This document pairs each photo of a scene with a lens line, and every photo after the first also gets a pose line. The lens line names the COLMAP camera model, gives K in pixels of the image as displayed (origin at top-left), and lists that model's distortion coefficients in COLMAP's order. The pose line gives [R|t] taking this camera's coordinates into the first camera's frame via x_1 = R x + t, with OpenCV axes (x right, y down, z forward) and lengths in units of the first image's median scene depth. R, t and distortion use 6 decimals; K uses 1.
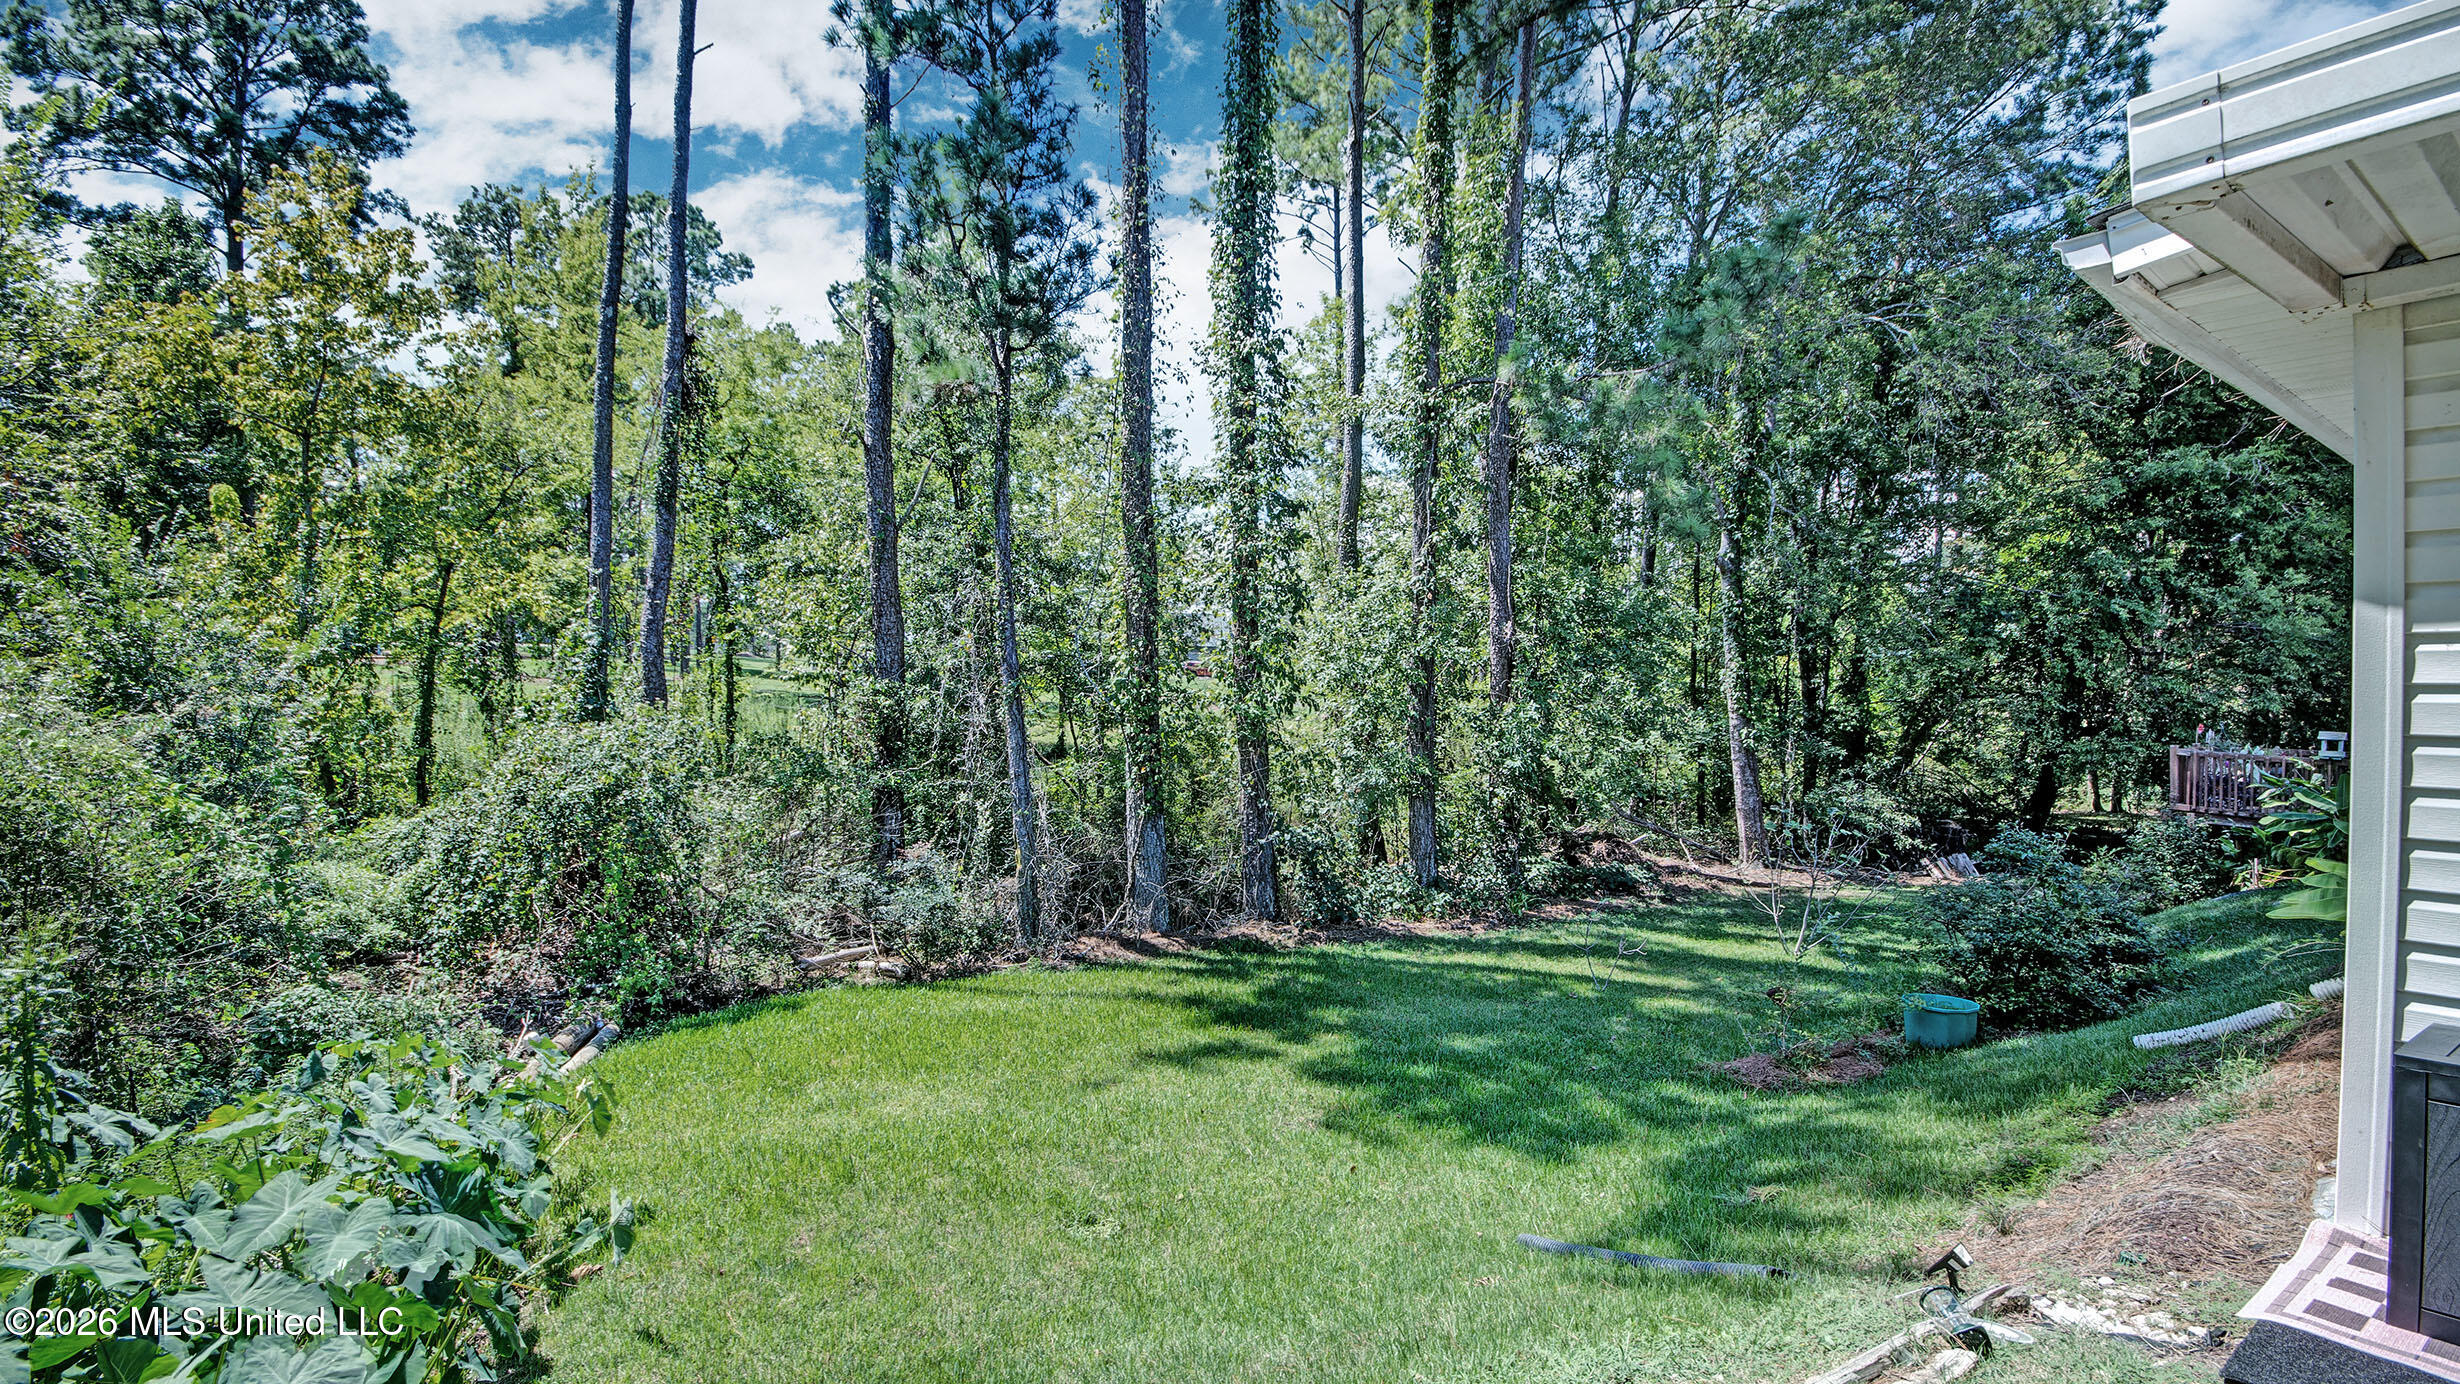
lens RADIAL K [[1067.8, 0, 1231.7], [0, 1067.8, 704.4], [0, 0, 1]] dist [0.000263, 0.000327]
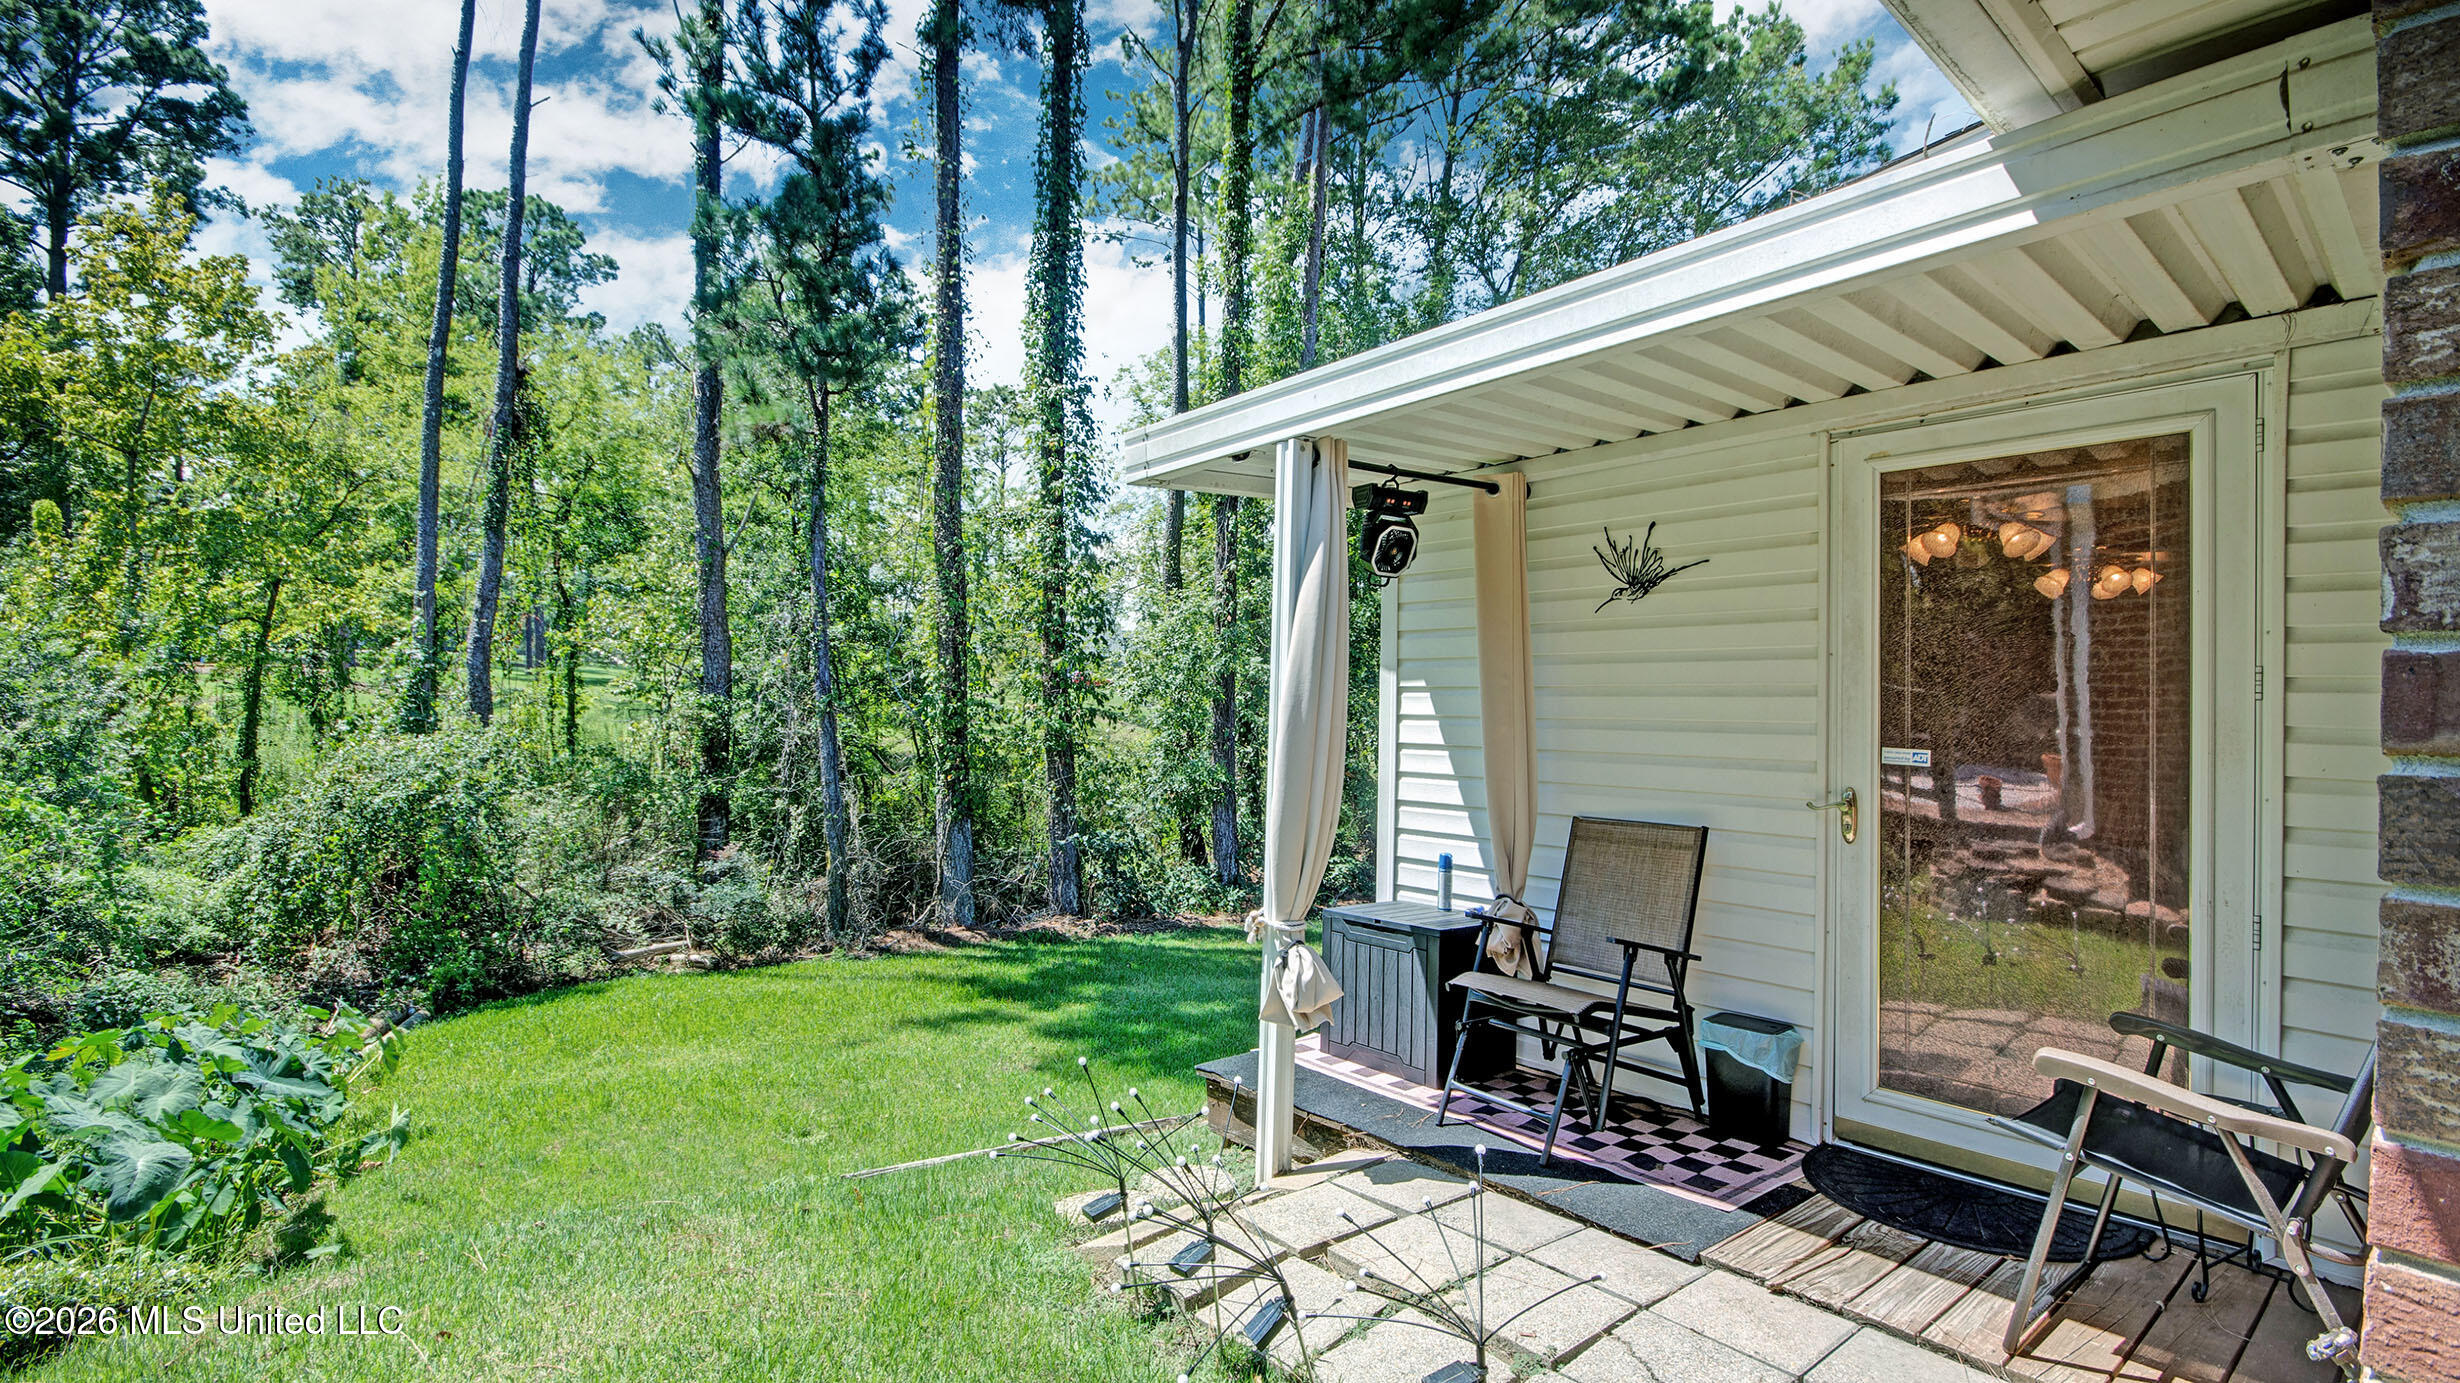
lens RADIAL K [[1093.2, 0, 1230.0], [0, 1093.2, 691.5], [0, 0, 1]] dist [0.011985, -0.011377]
pose [[0.996727, 0.002245, 0.080816, 0.103848], [-0.000535, 0.999776, -0.021177, -0.002881], [-0.080845, 0.021064, 0.996504, -0.132395]]
